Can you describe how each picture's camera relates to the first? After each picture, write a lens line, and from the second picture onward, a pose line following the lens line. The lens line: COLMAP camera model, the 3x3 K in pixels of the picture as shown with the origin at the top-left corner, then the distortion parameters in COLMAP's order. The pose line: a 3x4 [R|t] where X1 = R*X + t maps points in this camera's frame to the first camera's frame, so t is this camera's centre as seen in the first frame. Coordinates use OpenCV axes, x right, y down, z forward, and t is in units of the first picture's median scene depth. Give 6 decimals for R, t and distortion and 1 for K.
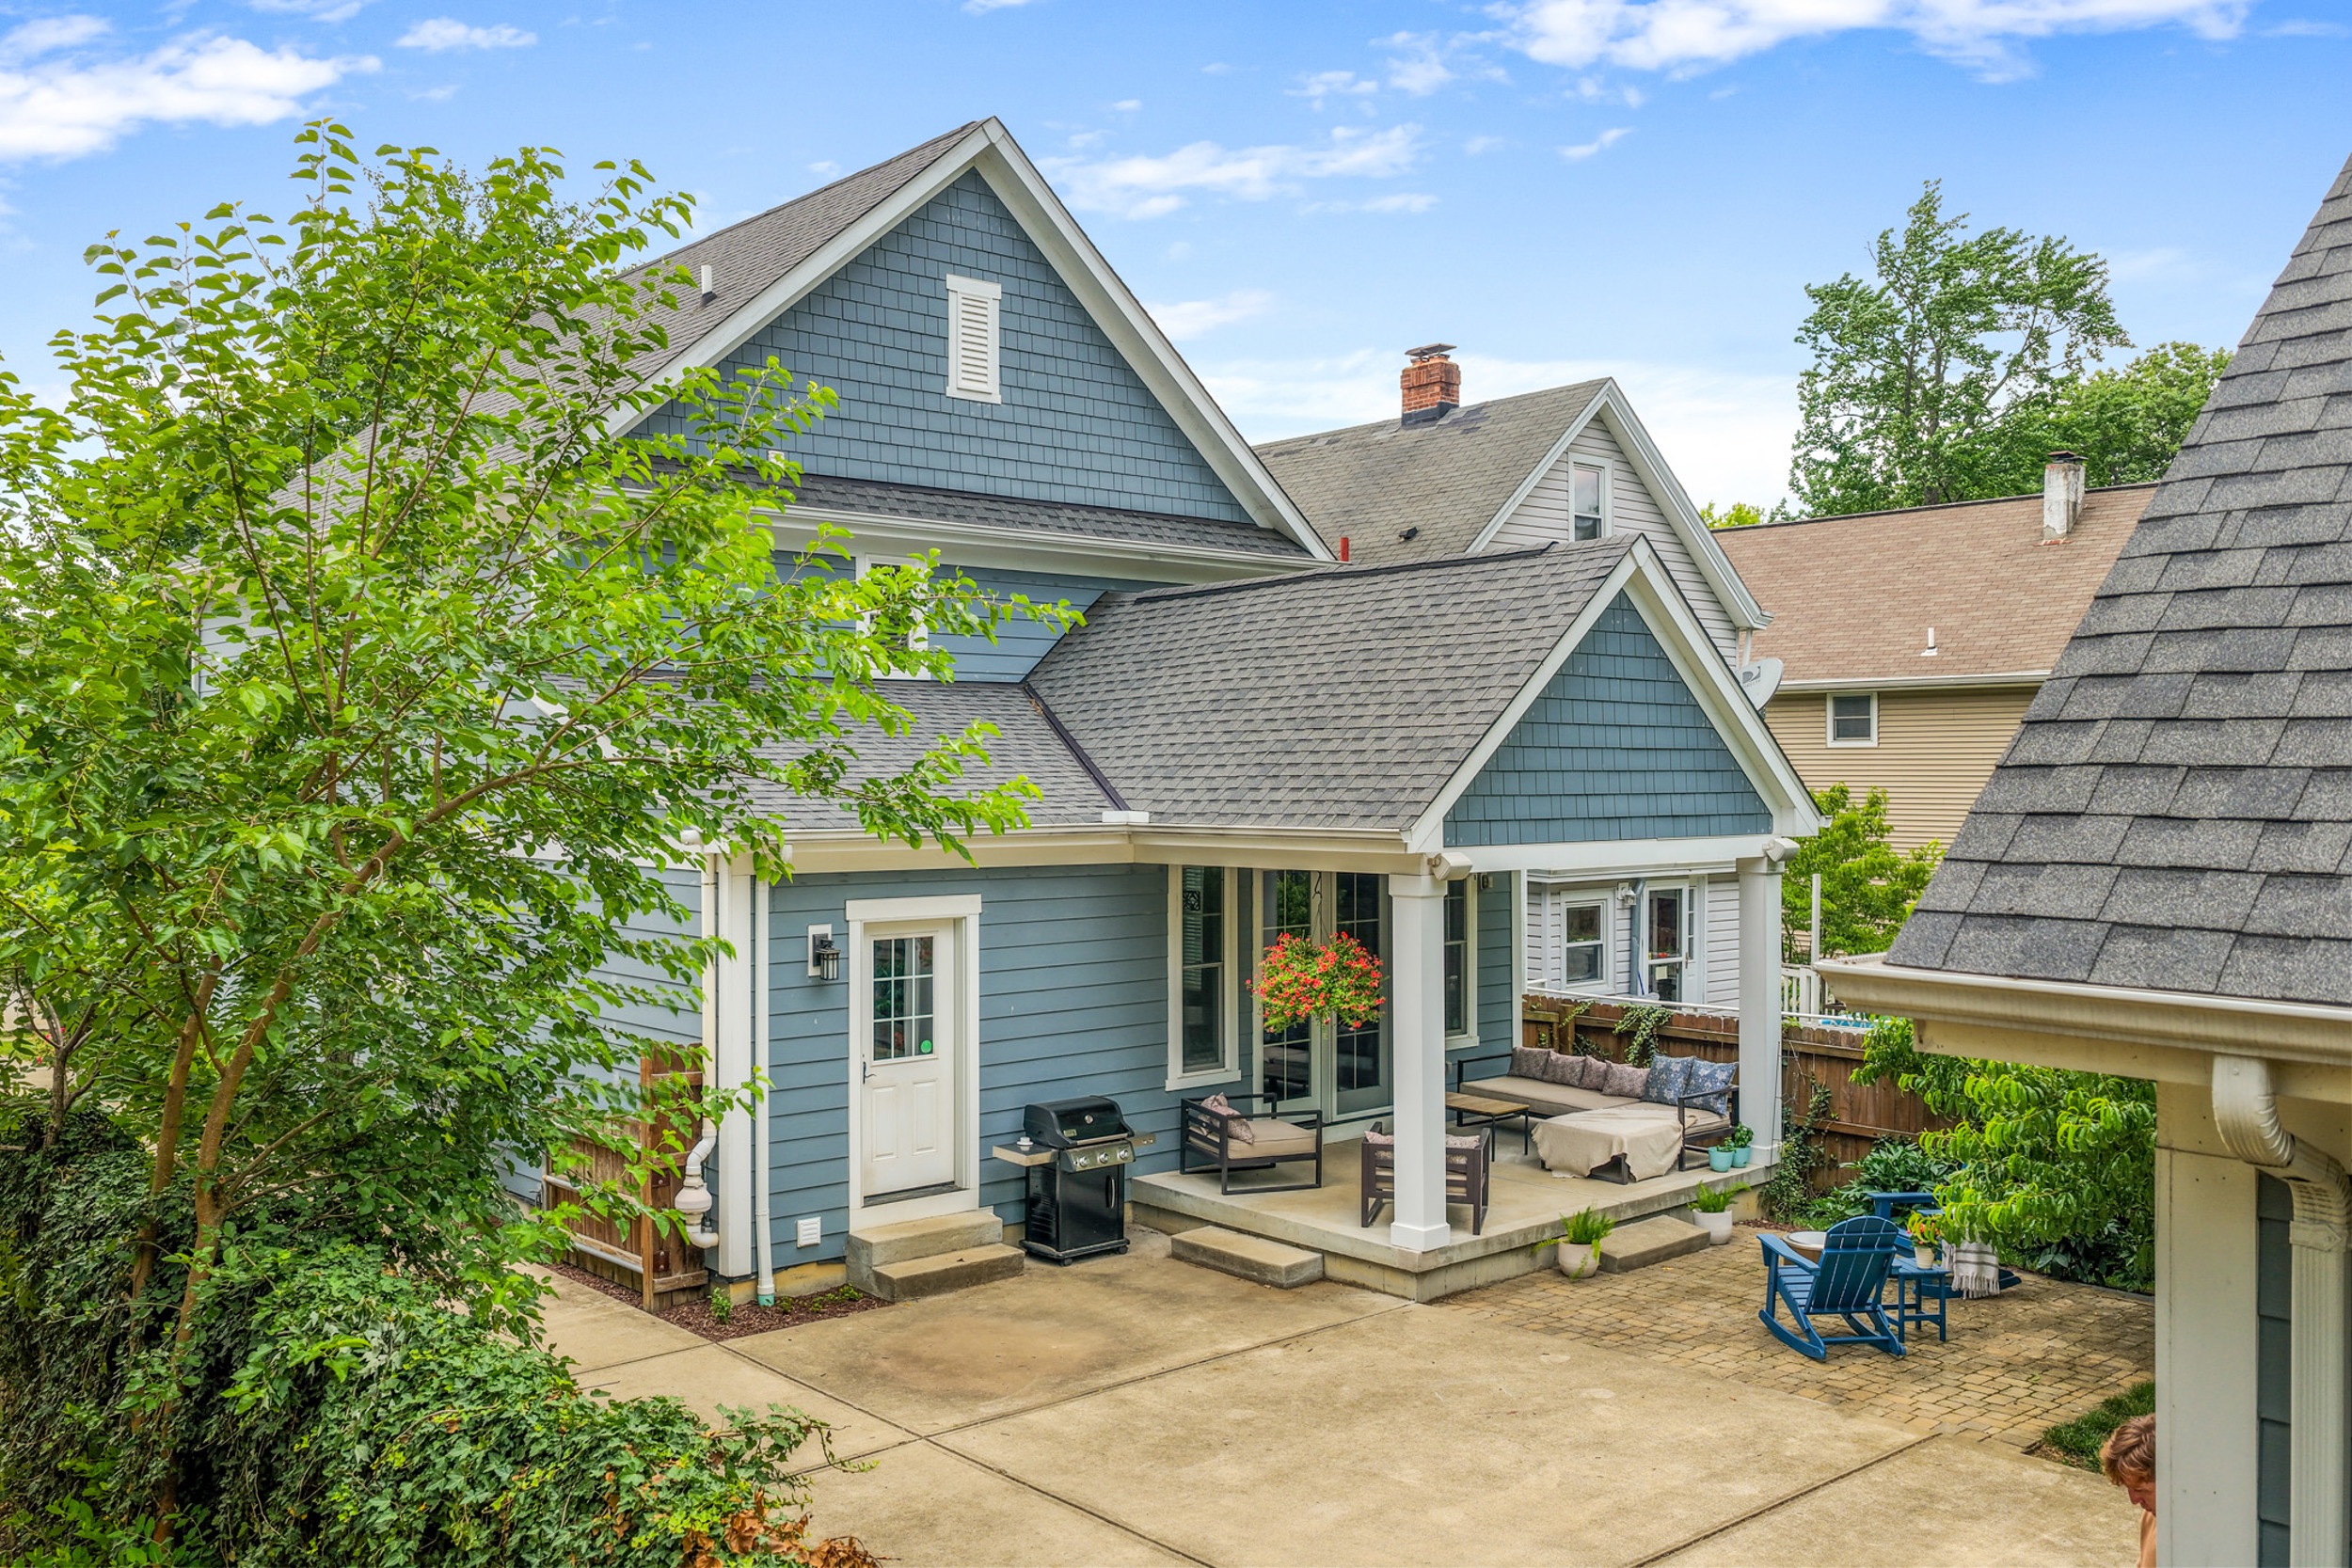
lens RADIAL K [[1964.5, 0, 1173.2], [0, 1964.5, 775.6], [0, 0, 1]] dist [-0.024640, 0.046272]
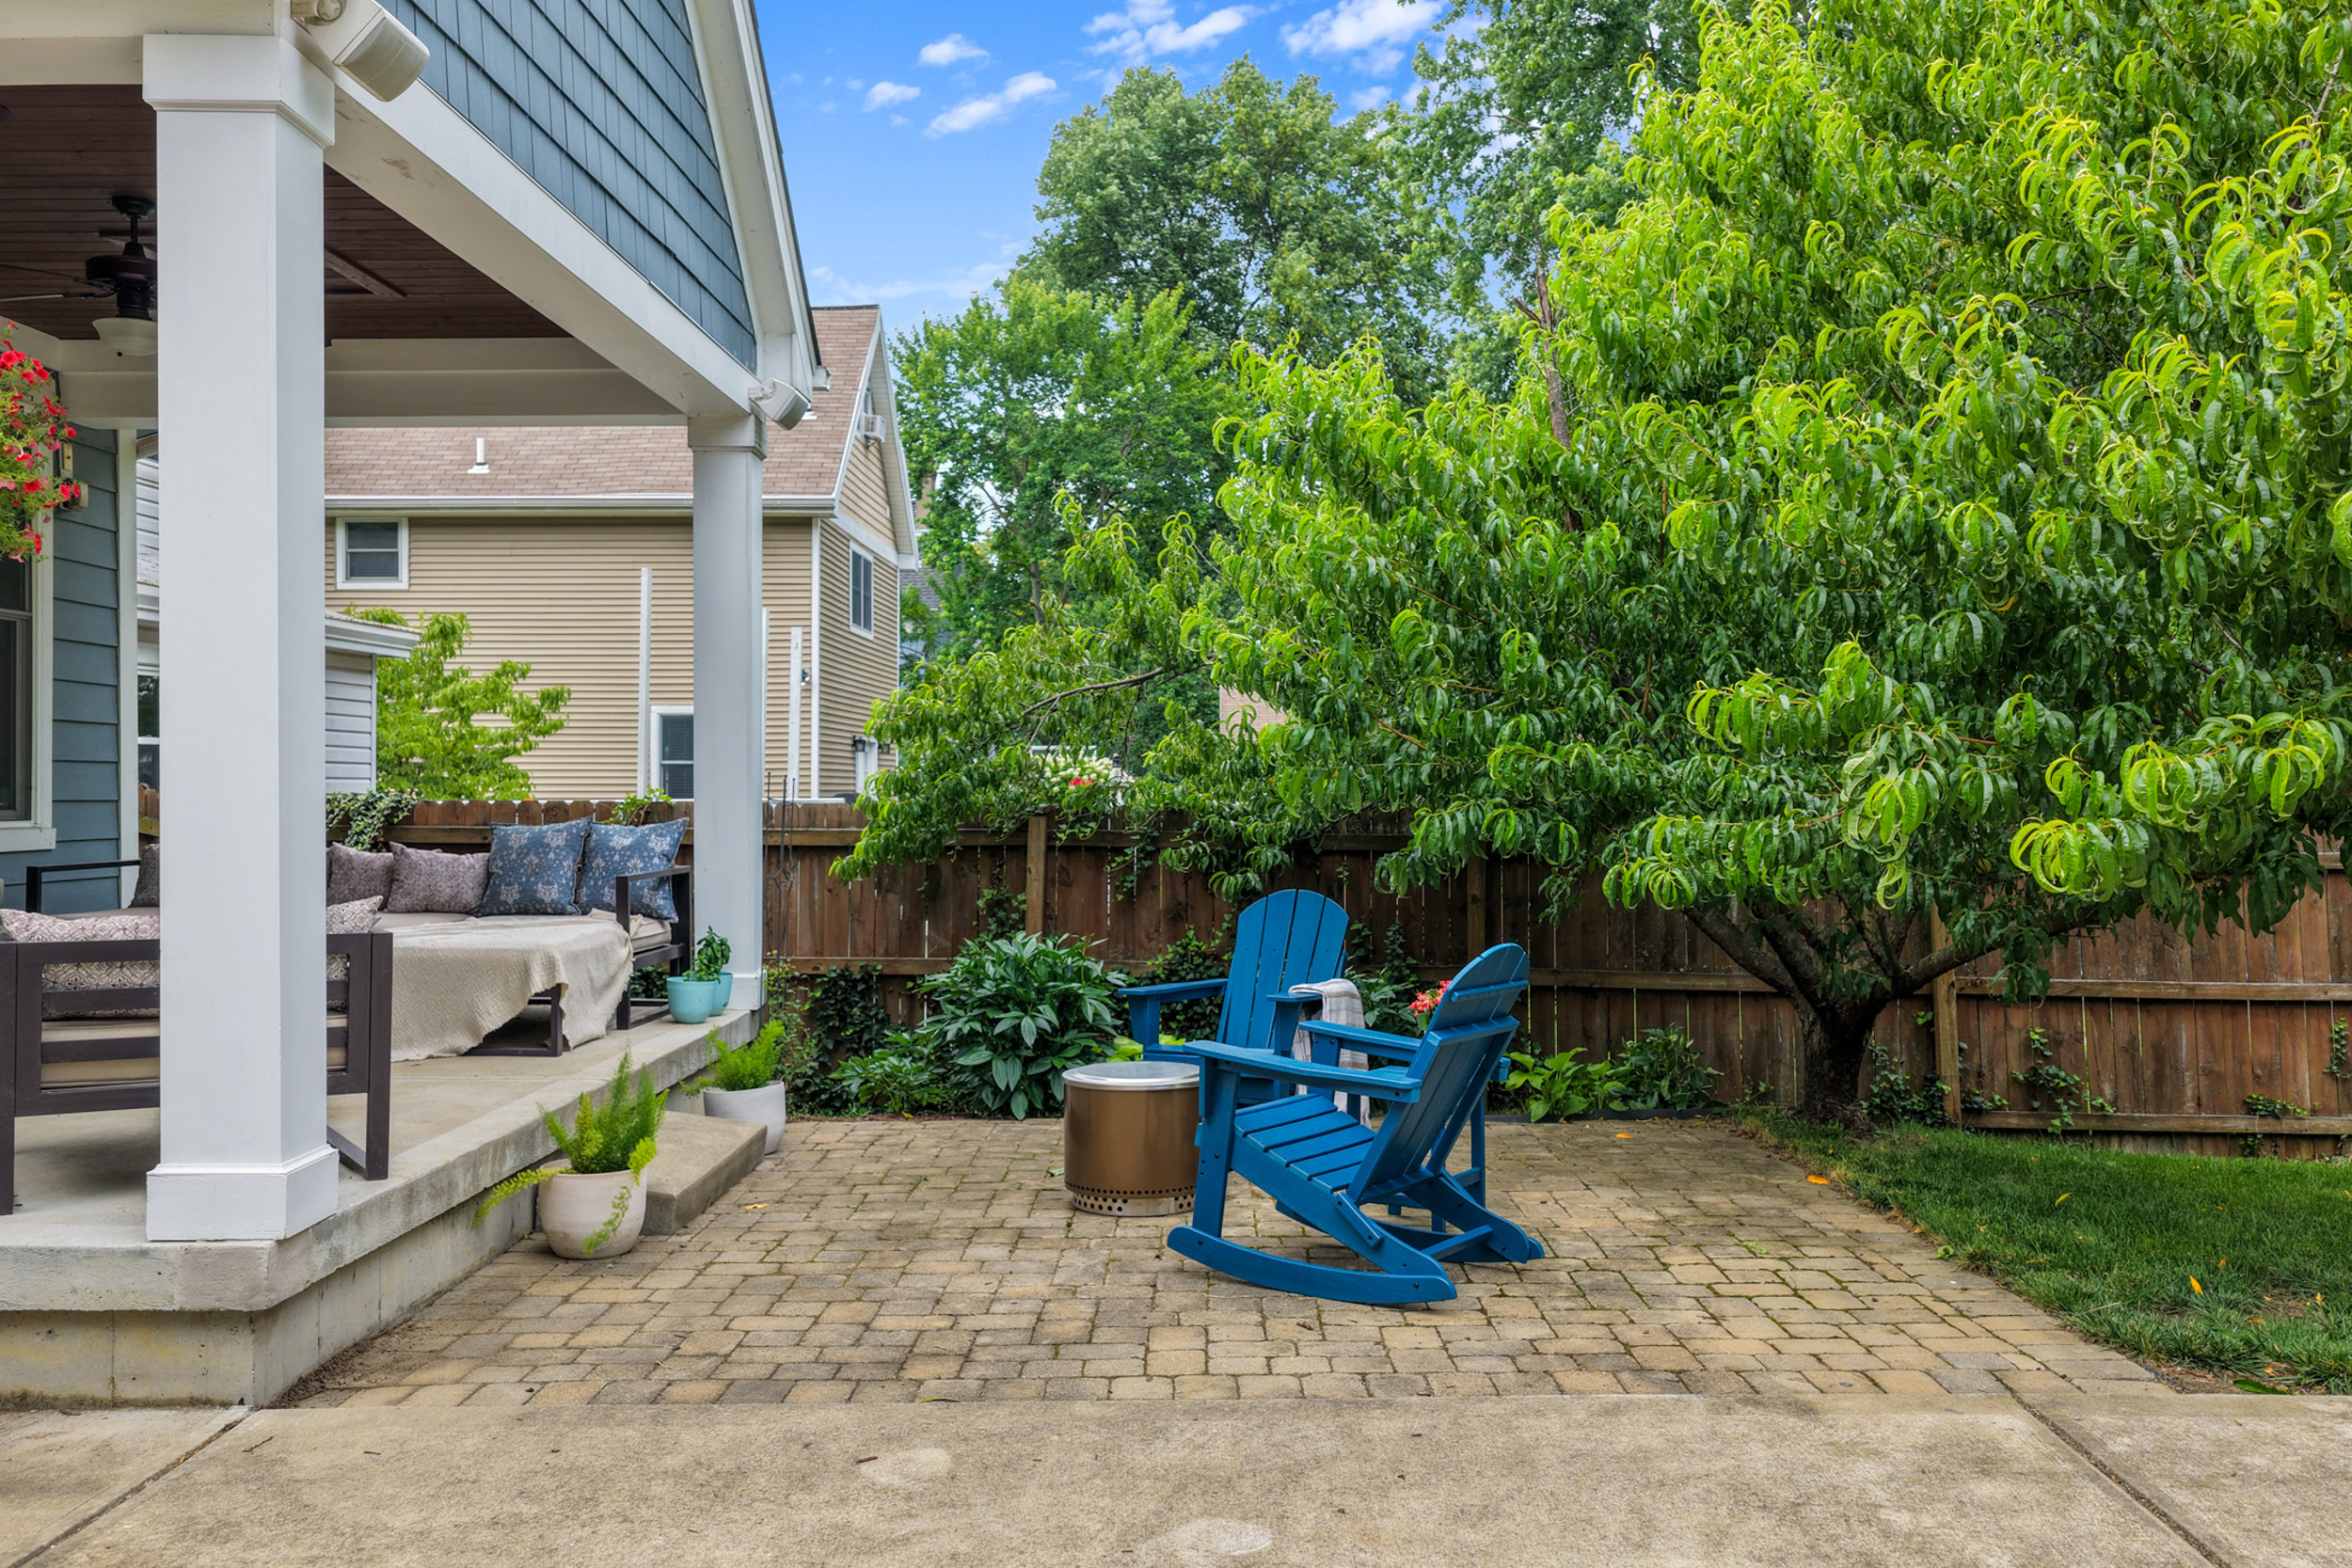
lens RADIAL K [[1964.5, 0, 1183.8], [0, 1964.5, 786.7], [0, 0, 1]] dist [-0.024640, 0.046272]
pose [[0.673049, 0.001951, 0.739596, -0.005976], [0.001169, 0.999992, -0.003702, 0.162456], [-0.739597, 0.003357, 0.673041, 0.645939]]
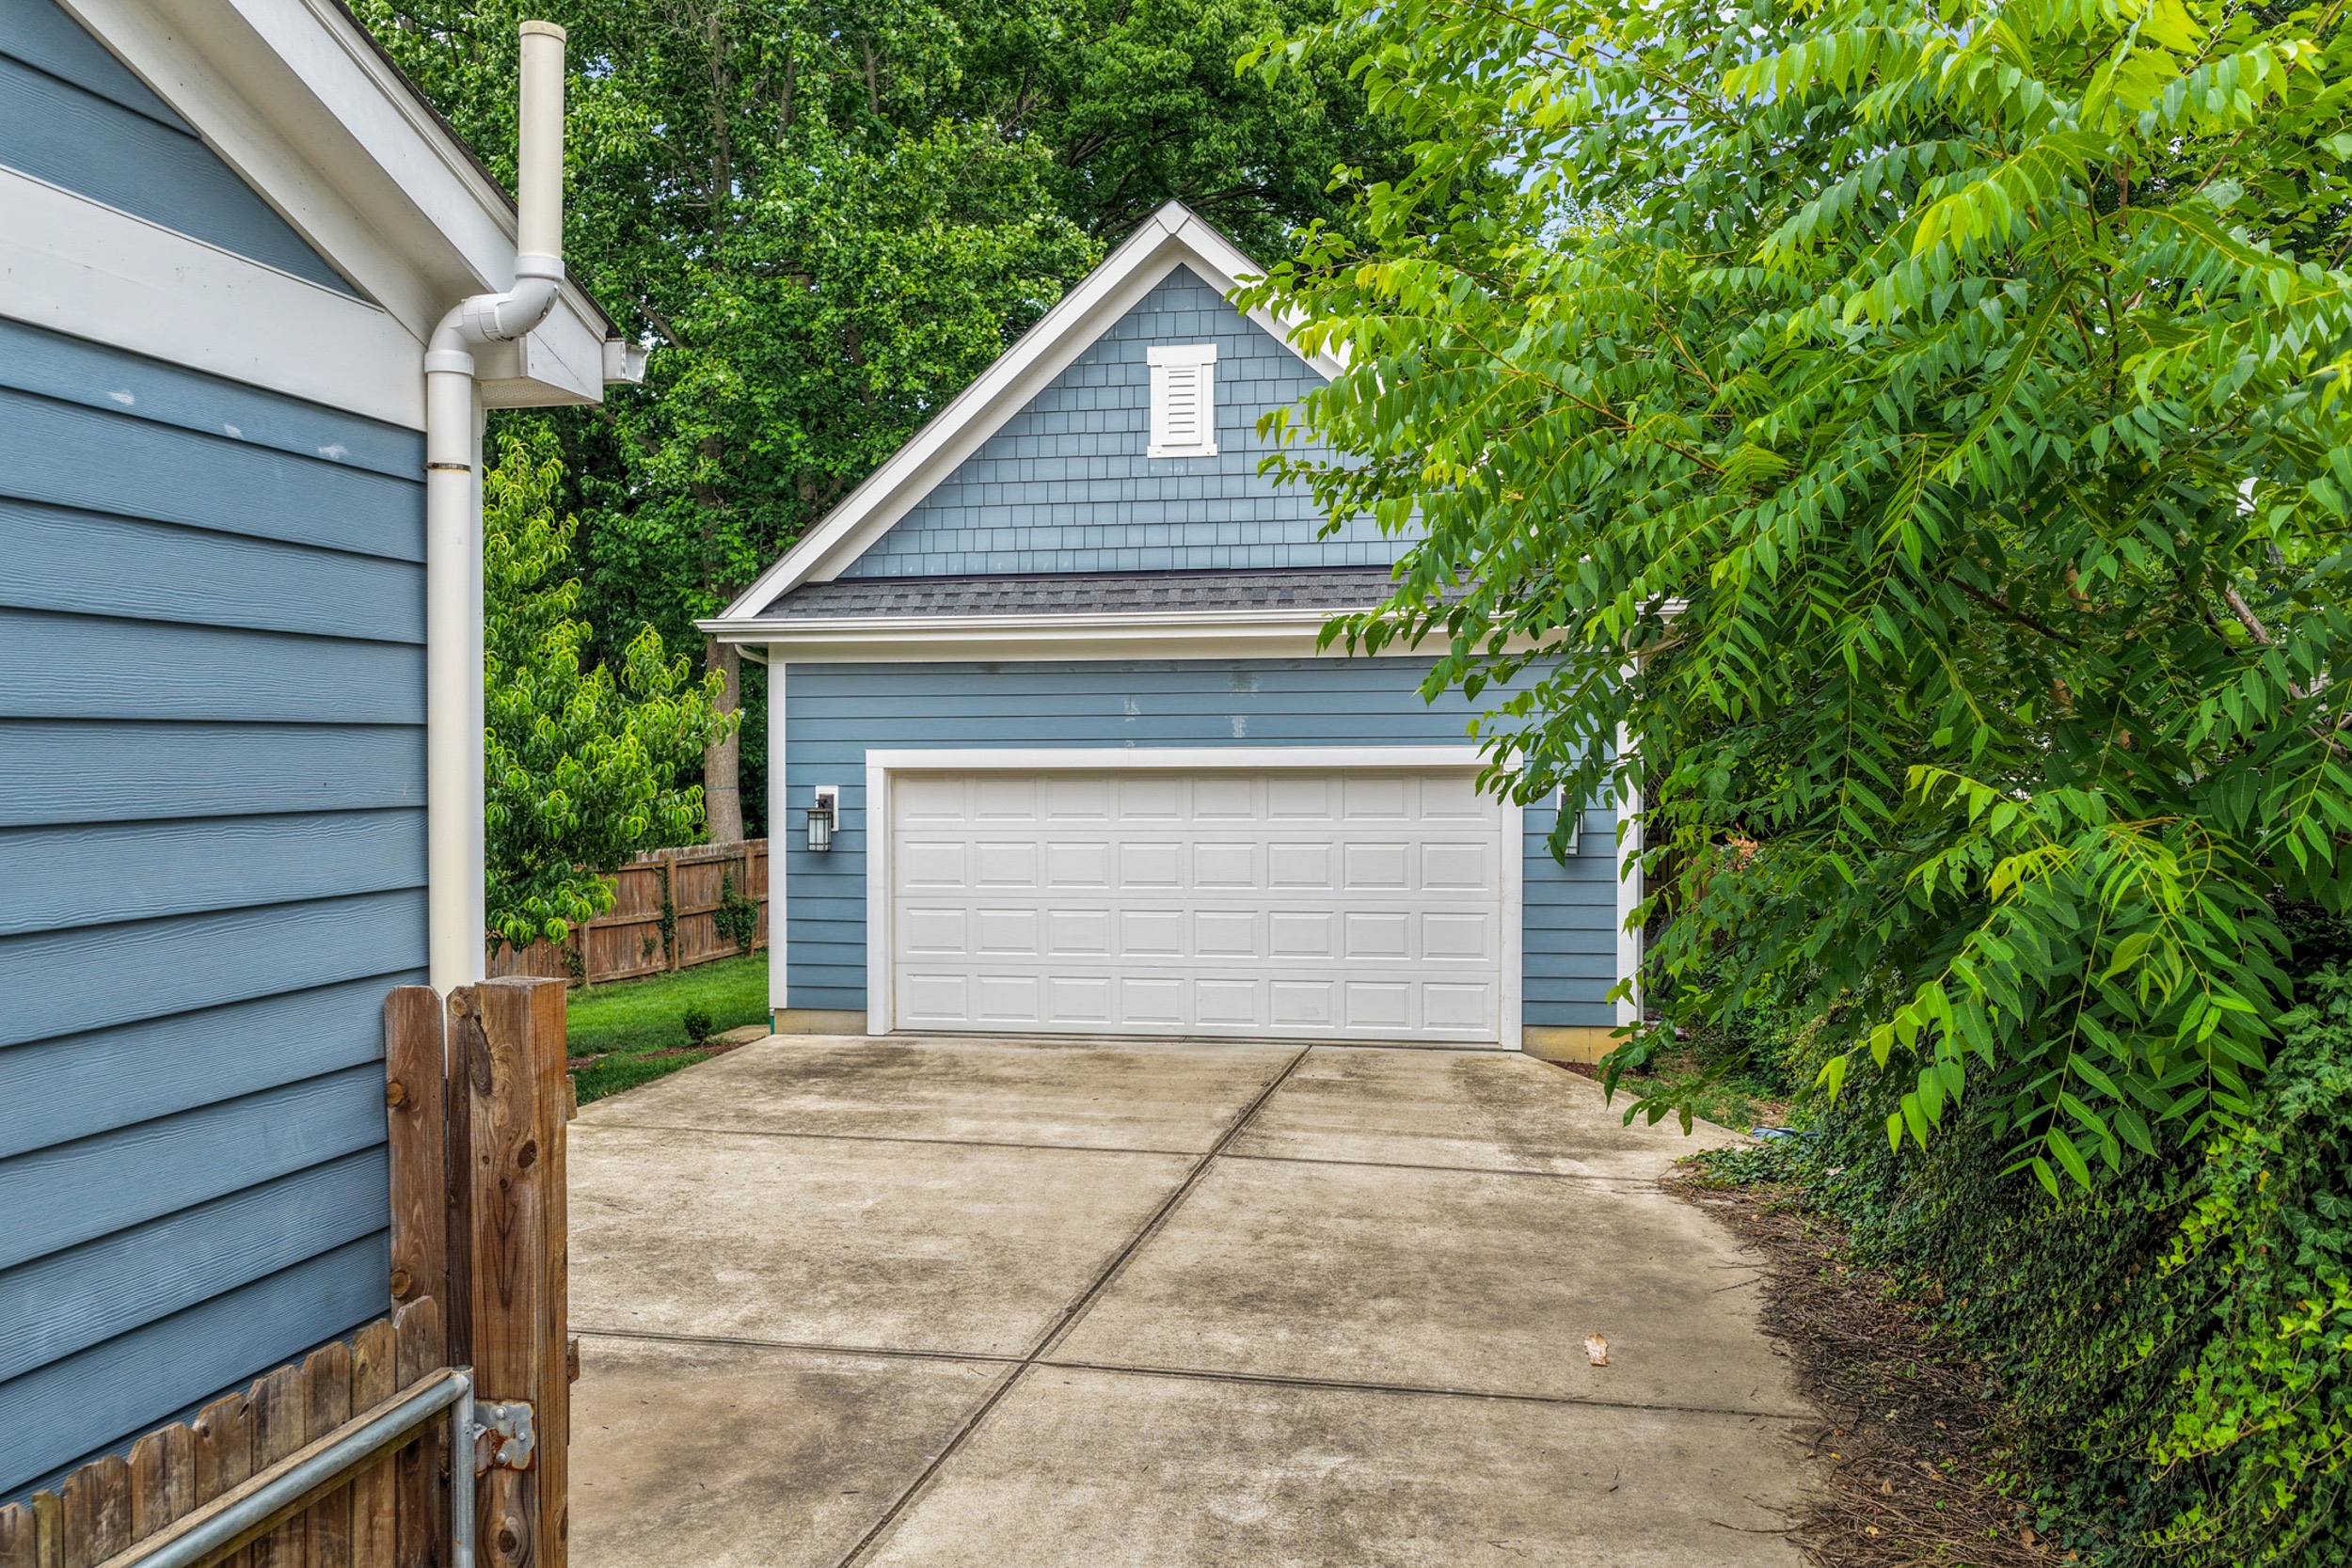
lens RADIAL K [[1964.5, 0, 1177.0], [0, 1964.5, 779.1], [0, 0, 1]] dist [-0.024640, 0.046272]
pose [[-0.608399, -0.006214, 0.793607, -0.566752], [0.006075, 0.999904, 0.012486, 0.104036], [-0.793608, 0.012418, -0.608302, 1.113549]]
